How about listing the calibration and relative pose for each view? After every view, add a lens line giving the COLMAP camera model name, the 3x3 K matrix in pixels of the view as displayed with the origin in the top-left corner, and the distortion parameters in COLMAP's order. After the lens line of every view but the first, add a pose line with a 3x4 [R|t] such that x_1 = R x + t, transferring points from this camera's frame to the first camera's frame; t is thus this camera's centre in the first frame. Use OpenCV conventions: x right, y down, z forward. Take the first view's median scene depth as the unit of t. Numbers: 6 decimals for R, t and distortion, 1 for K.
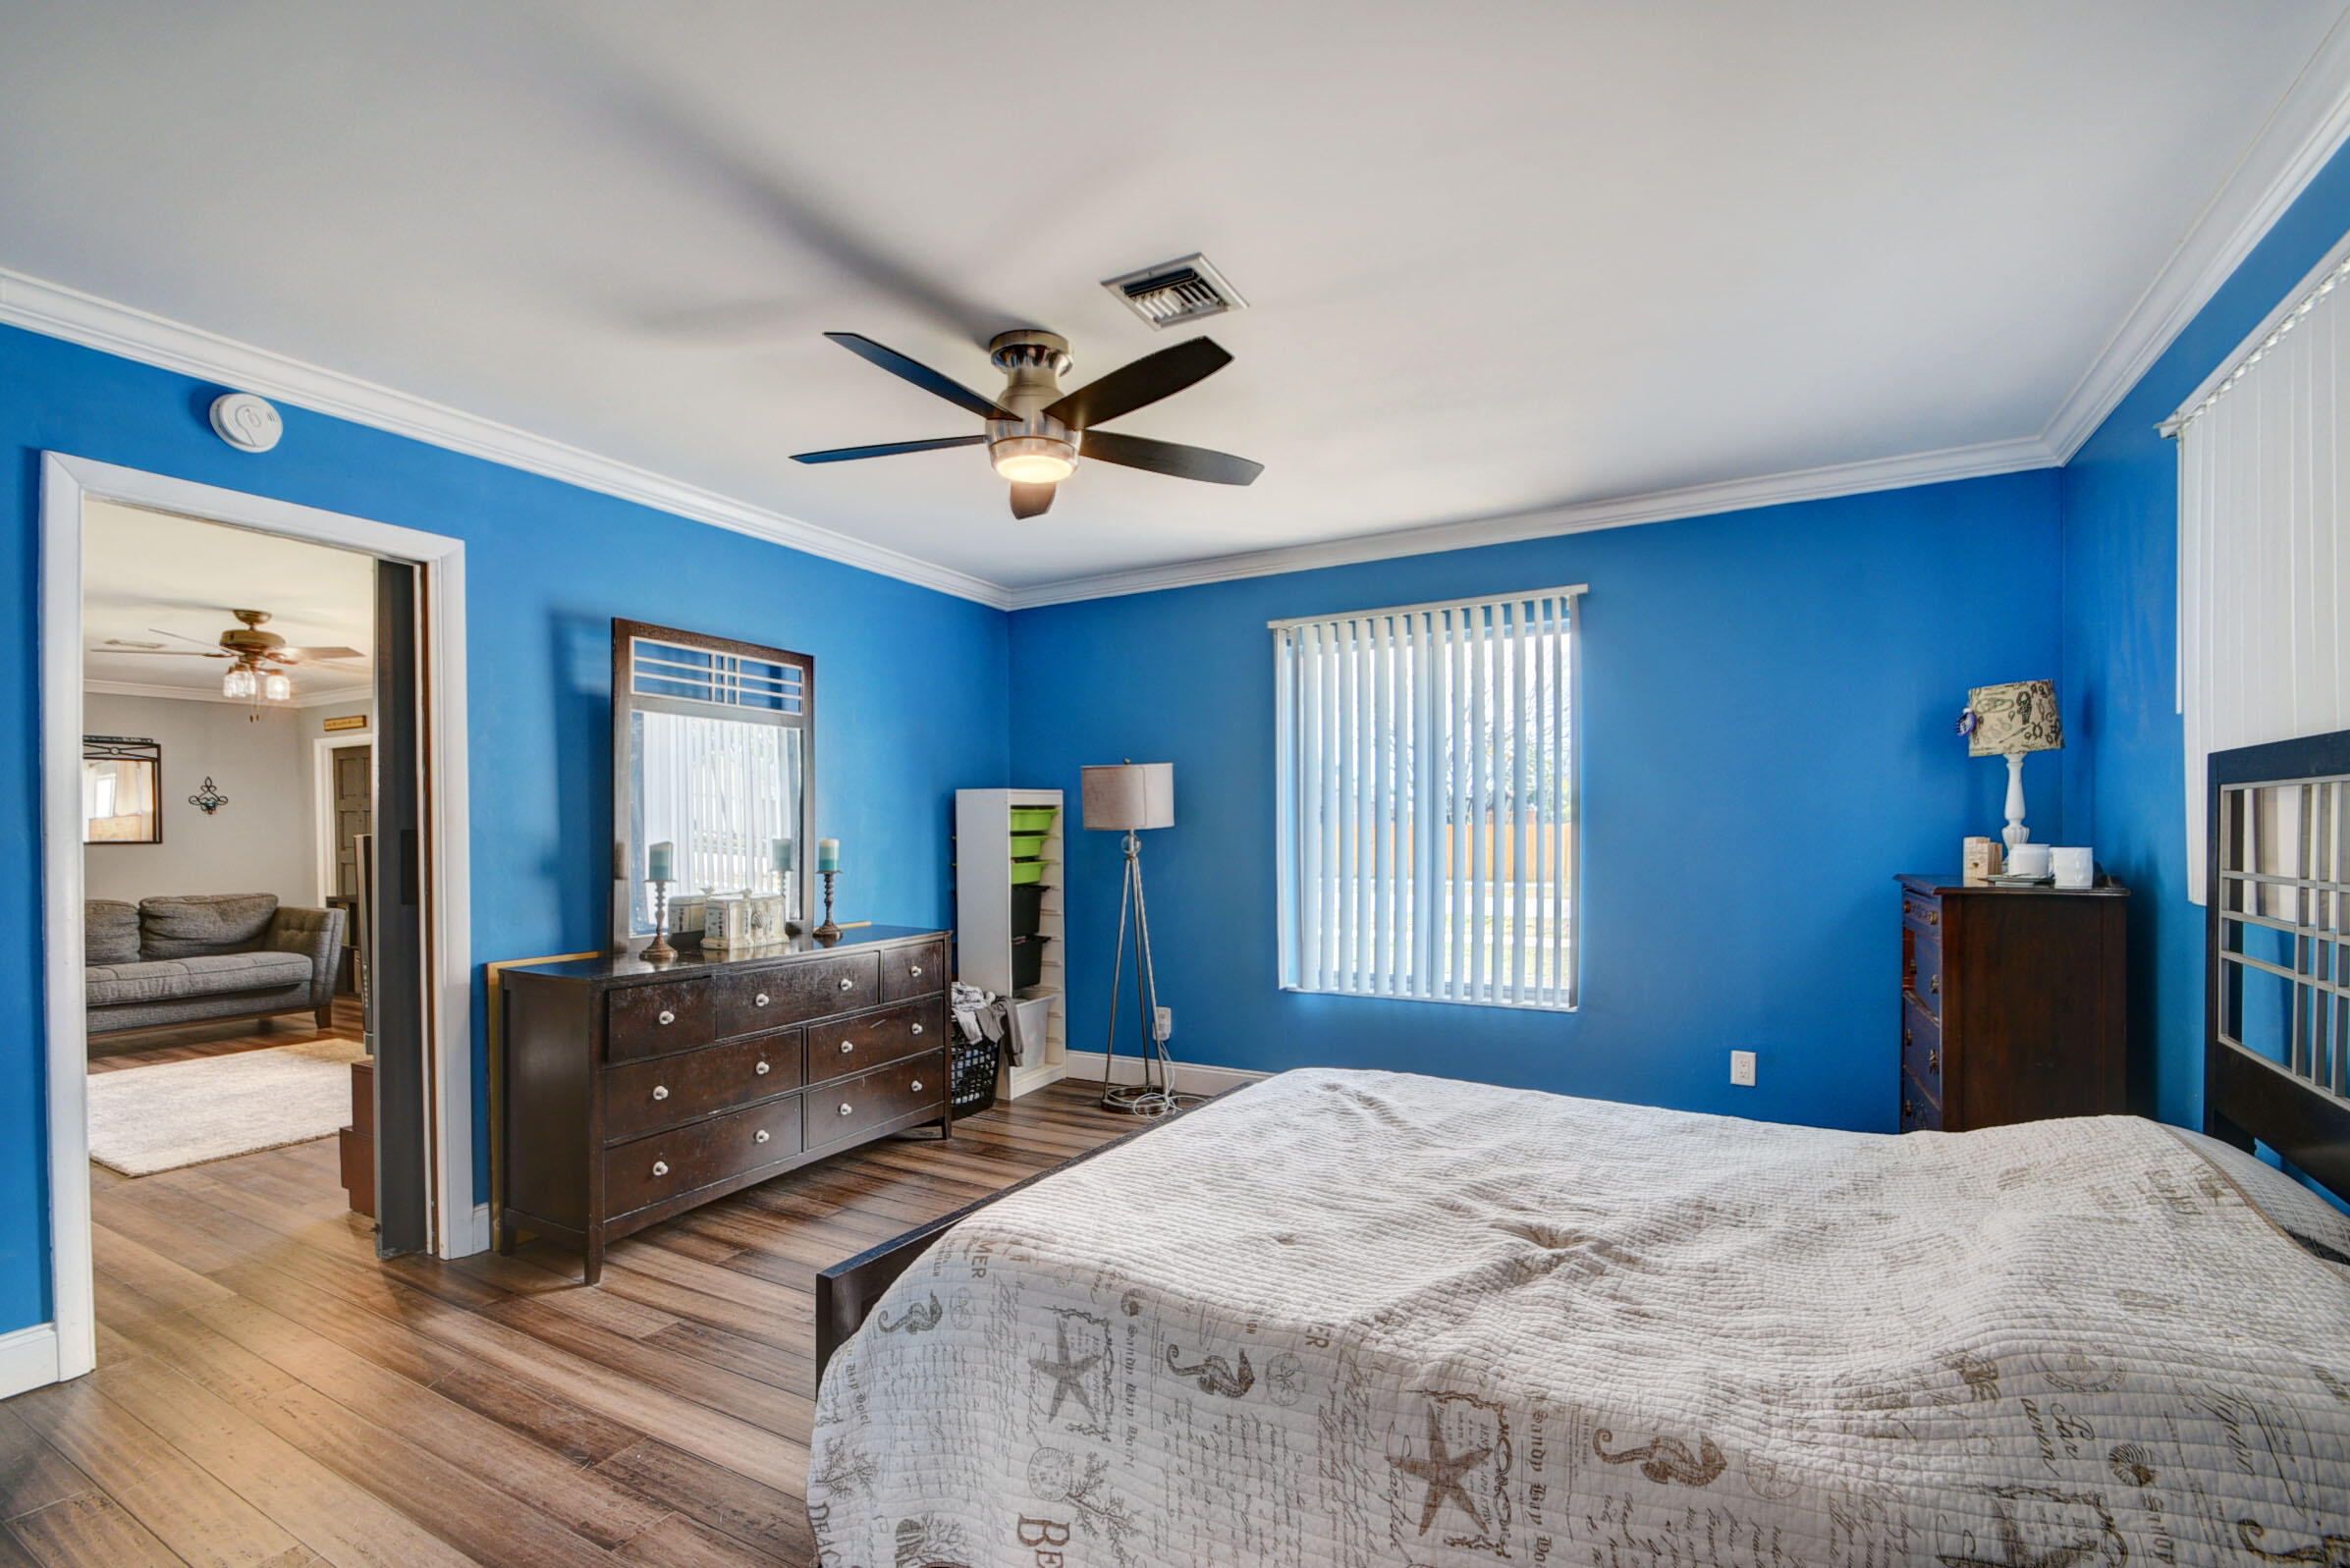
lens RADIAL K [[1037.1, 0, 1161.7], [0, 1037.1, 838.6], [0, 0, 1]] dist [0.003106, -0.010806]
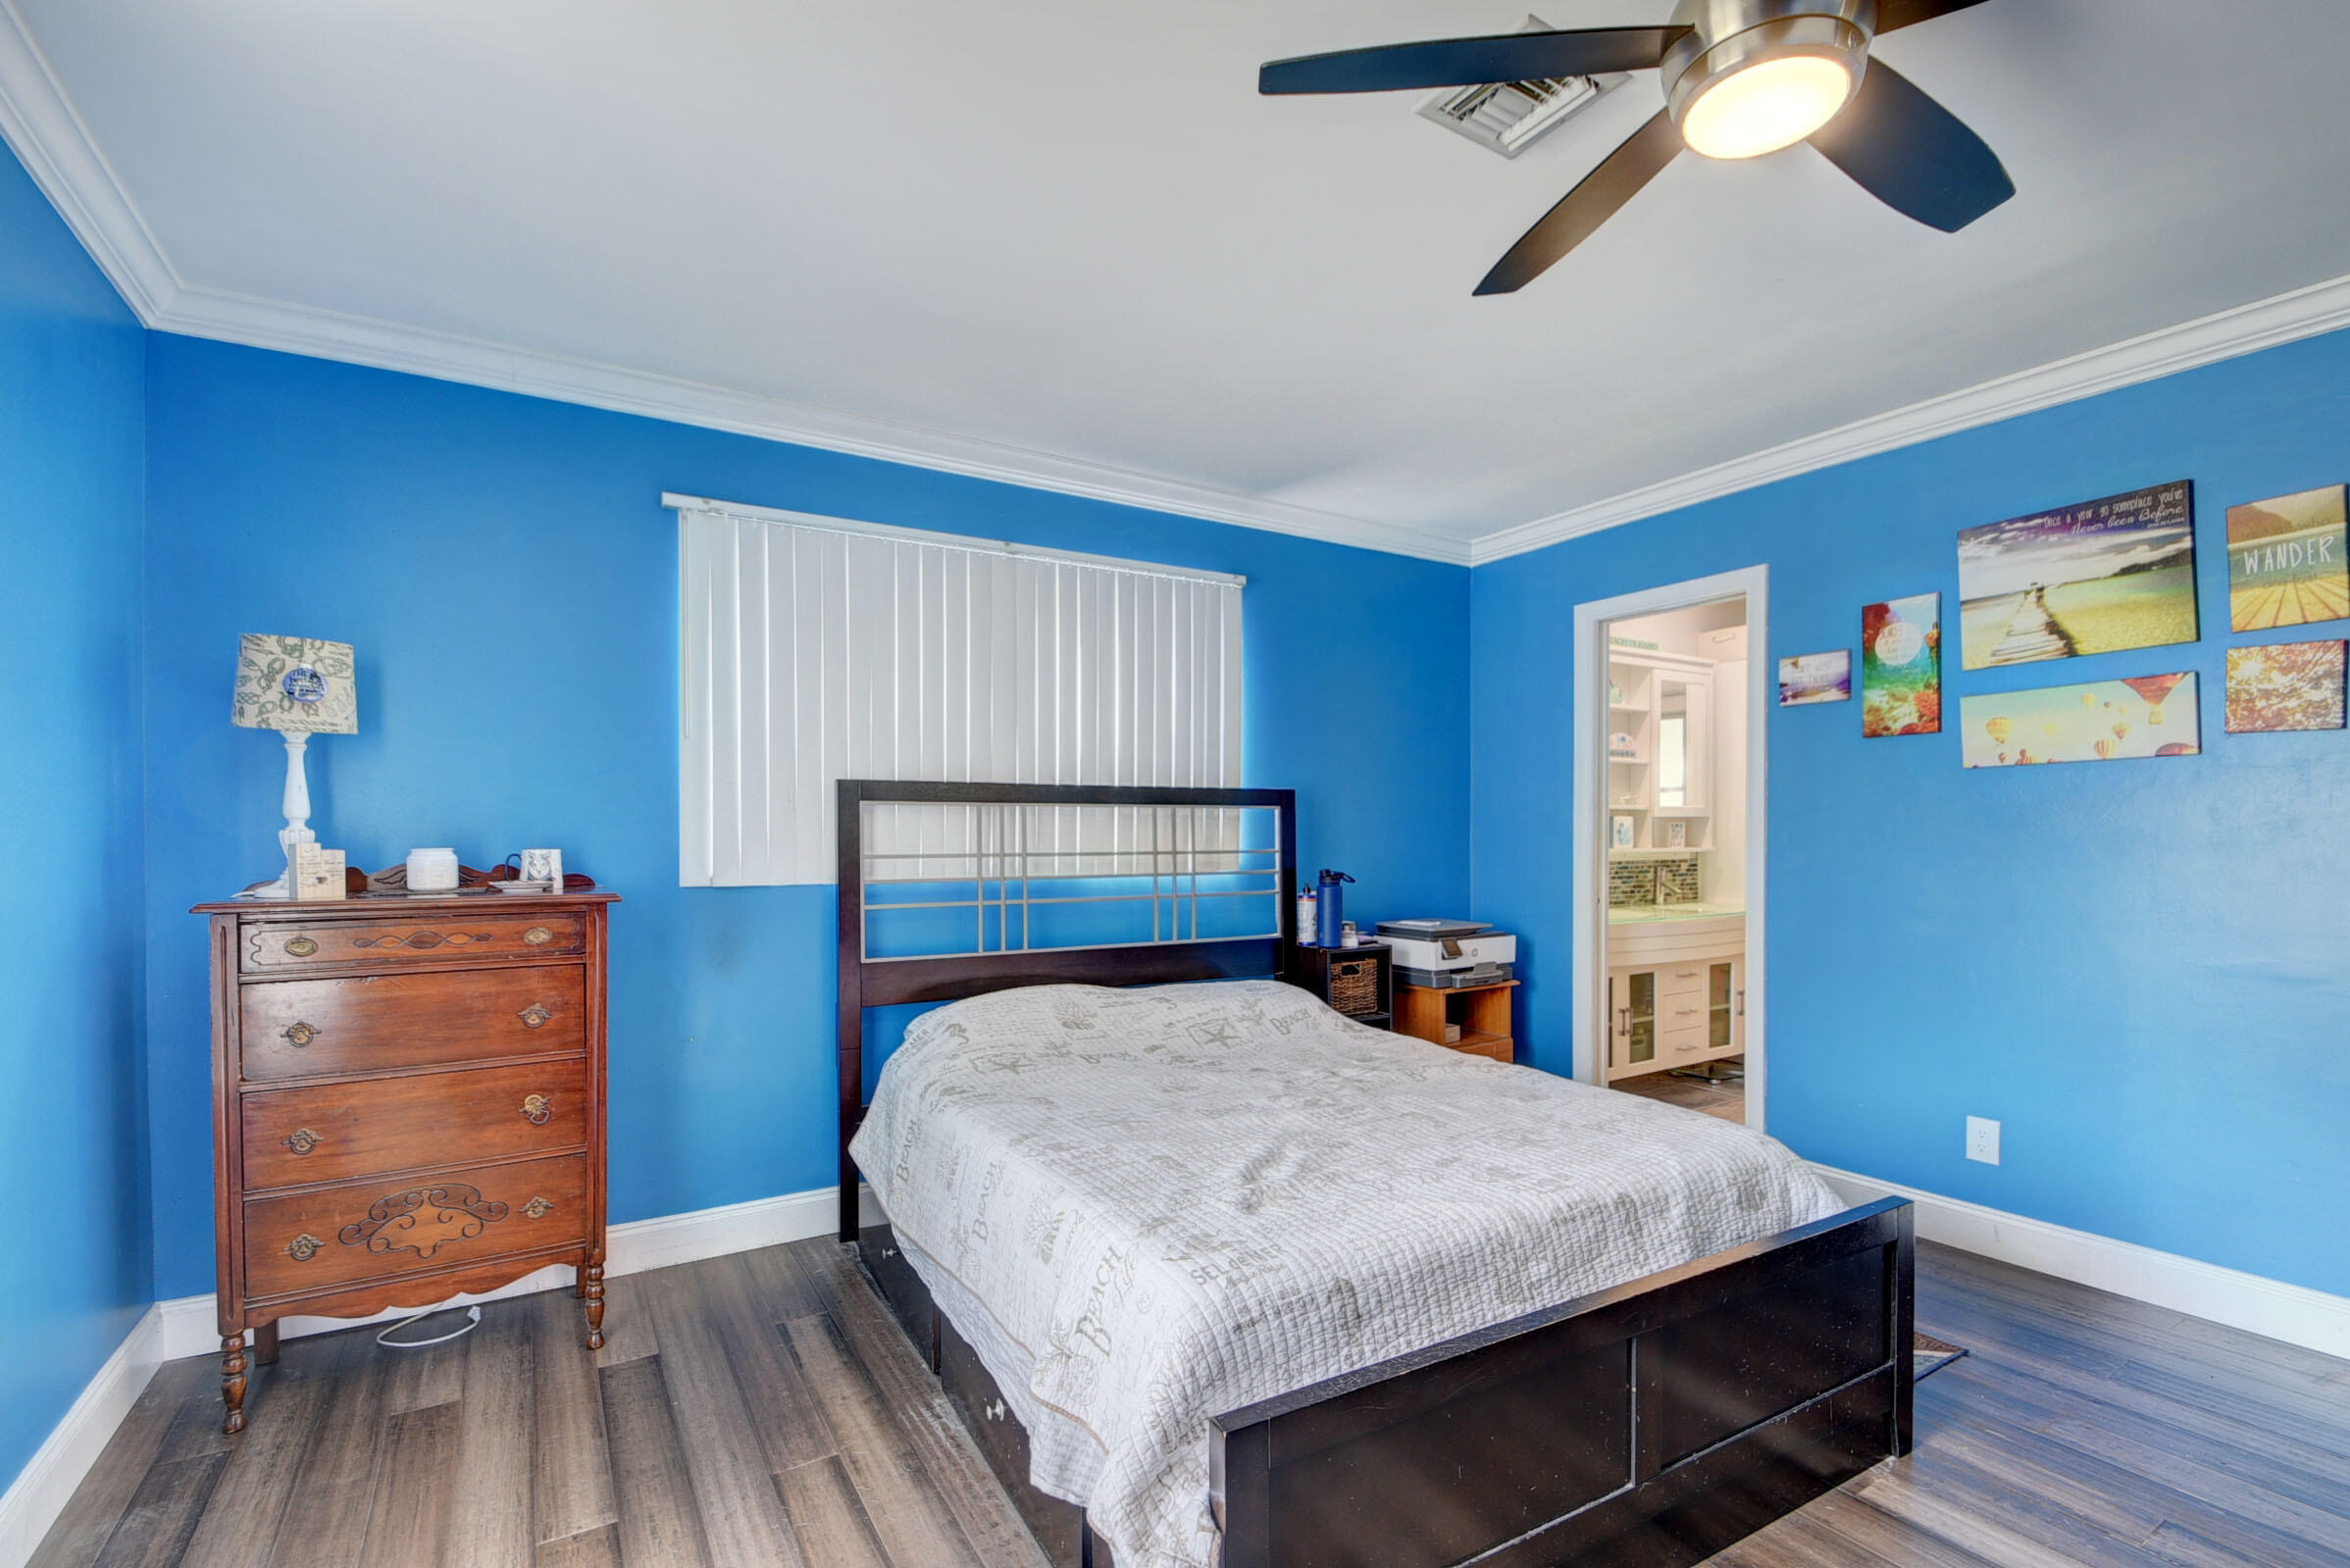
lens RADIAL K [[1040.7, 0, 1171.7], [0, 1040.7, 832.2], [0, 0, 1]] dist [0.012641, 0.000113]
pose [[-0.871240, 0.004395, 0.490837, -0.124616], [0.010019, 0.999911, 0.008831, -0.010999], [-0.490754, 0.012611, -0.871207, 1.610859]]
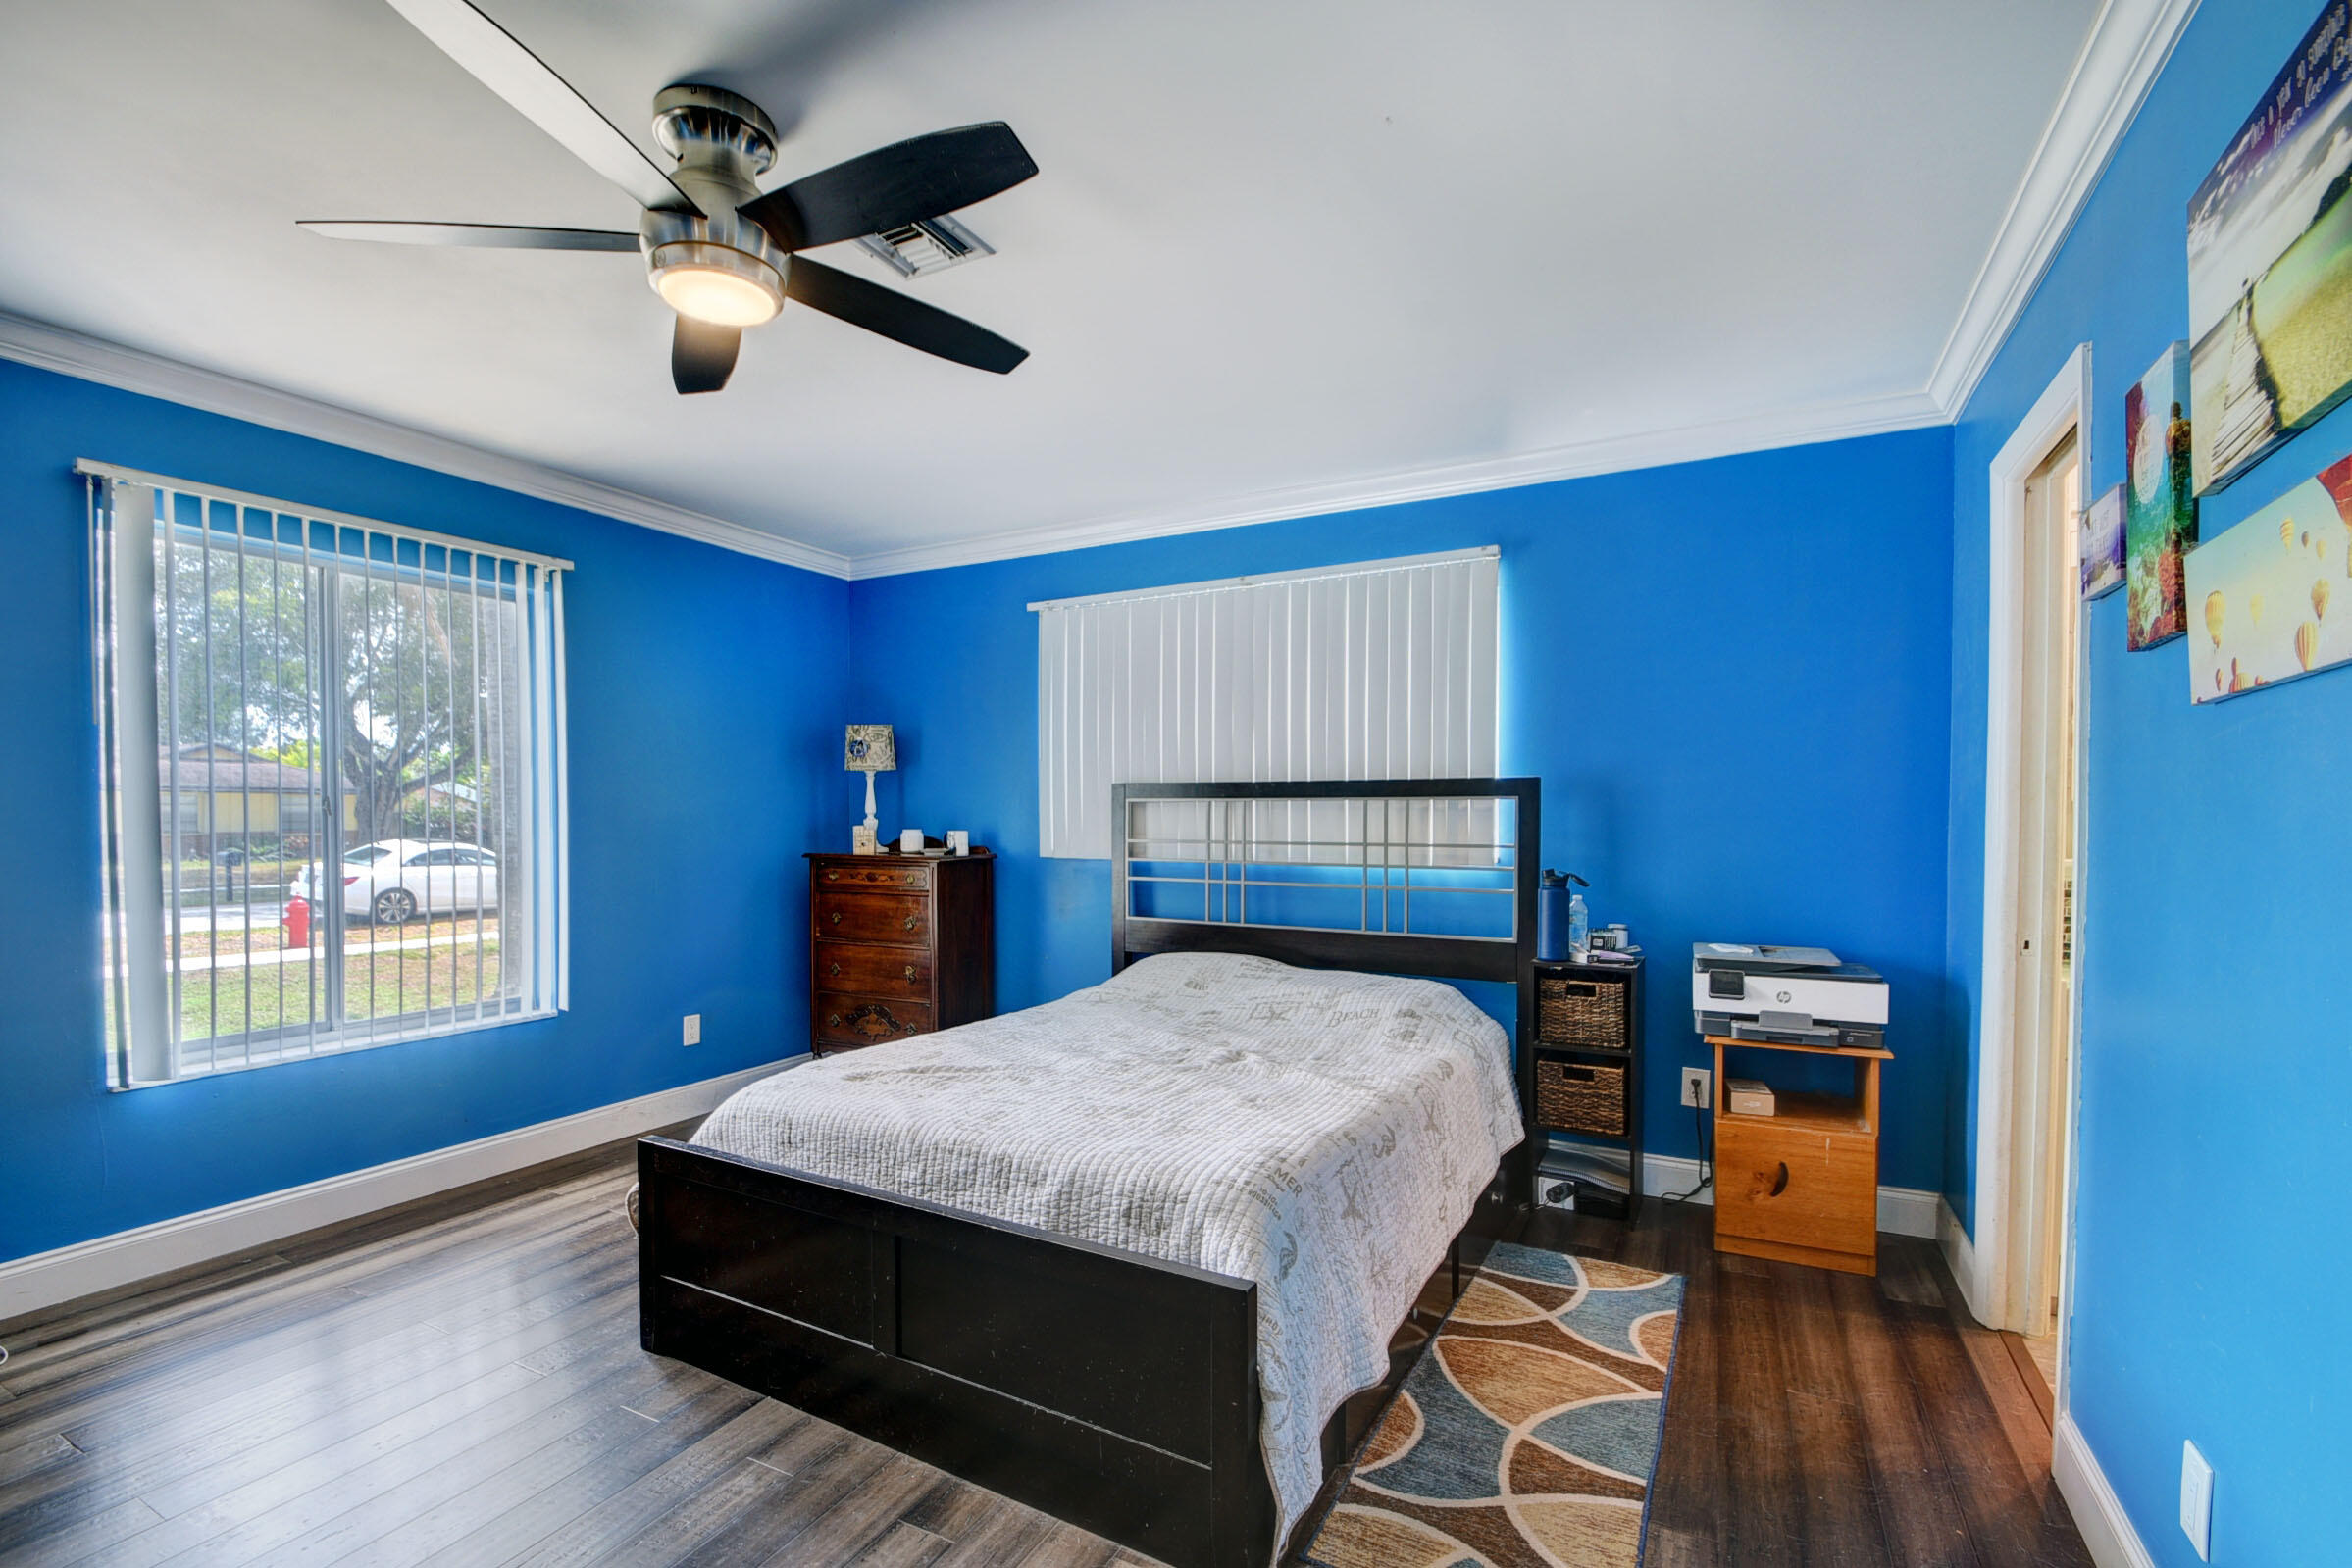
lens RADIAL K [[1037.9, 0, 1162.7], [0, 1037.9, 838.7], [0, 0, 1]] dist [0.003106, -0.010806]
pose [[-0.023822, -0.016378, 0.999582, -0.838463], [0.007448, 0.999835, 0.016559, -0.005019], [-0.999688, 0.007839, -0.023696, 0.726068]]
